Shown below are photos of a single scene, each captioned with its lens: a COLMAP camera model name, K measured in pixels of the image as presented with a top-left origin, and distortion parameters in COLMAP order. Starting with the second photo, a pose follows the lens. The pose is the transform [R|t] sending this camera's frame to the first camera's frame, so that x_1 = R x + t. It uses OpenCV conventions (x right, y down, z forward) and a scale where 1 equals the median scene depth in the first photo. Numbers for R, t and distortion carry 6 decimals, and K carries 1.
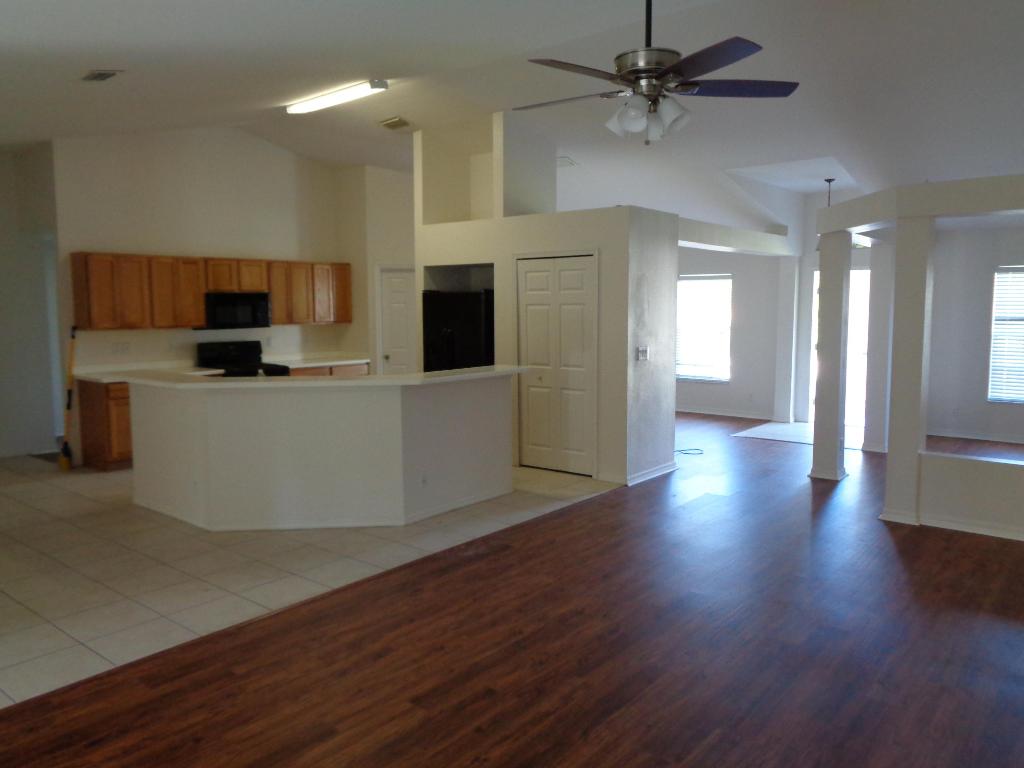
lens RADIAL K [[777.0, 0, 510.9], [0, 777.0, 384.4], [0, 0, 1]] dist [0.016679, 0.009193]
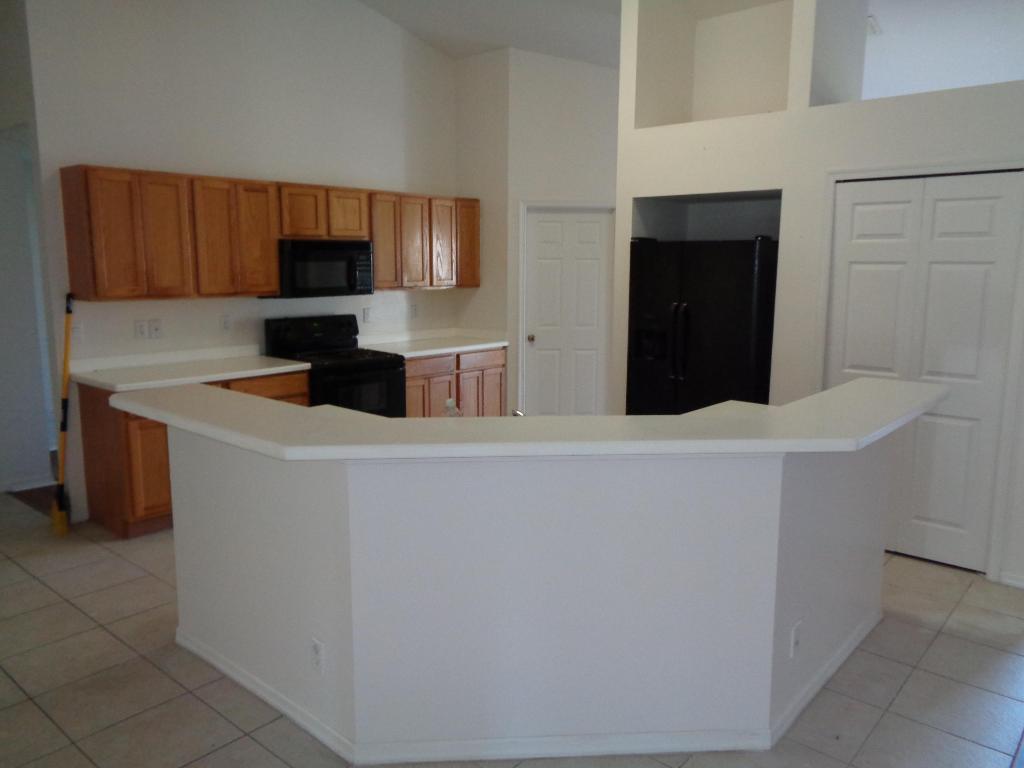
lens RADIAL K [[777.0, 0, 513.7], [0, 777.0, 386.4], [0, 0, 1]] dist [0.016679, 0.009193]
pose [[0.999677, 0.012238, -0.022259, -0.190335], [-0.010928, 0.998255, 0.058029, -0.038510], [0.022930, -0.057767, 0.998067, 0.377199]]
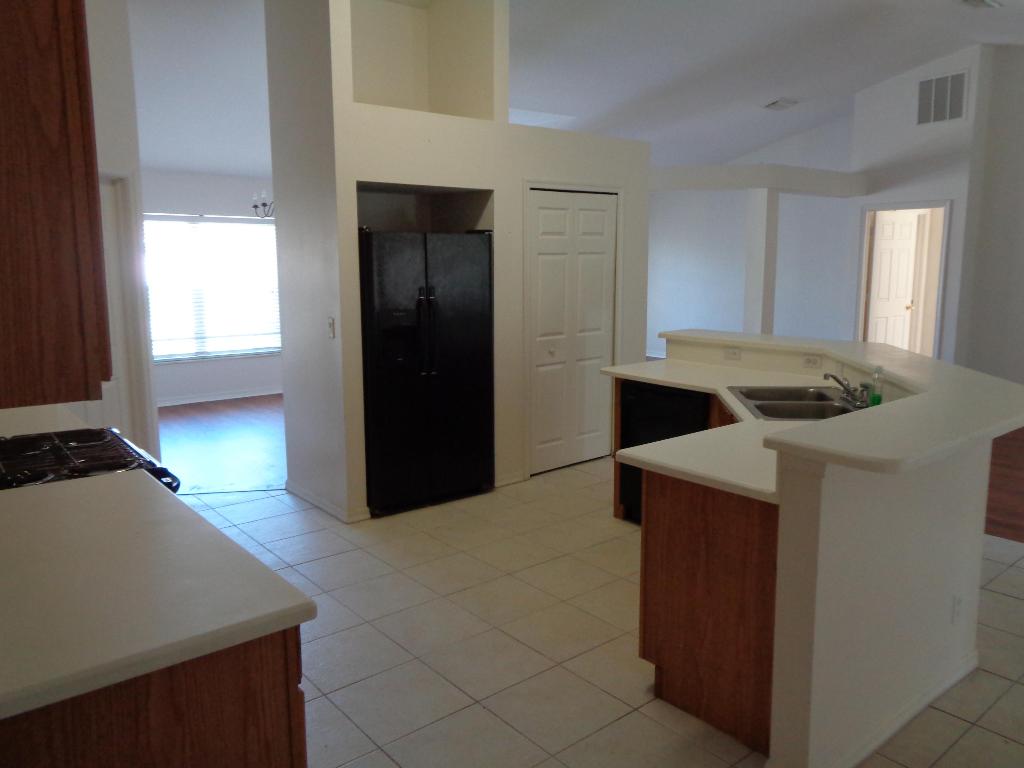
lens RADIAL K [[777.0, 0, 519.6], [0, 777.0, 382.2], [0, 0, 1]] dist [0.016679, 0.009193]
pose [[0.171226, -0.157077, 0.972630, -0.633876], [0.106486, 0.984376, 0.140228, -0.079651], [-0.979460, 0.079561, 0.185277, 0.803682]]
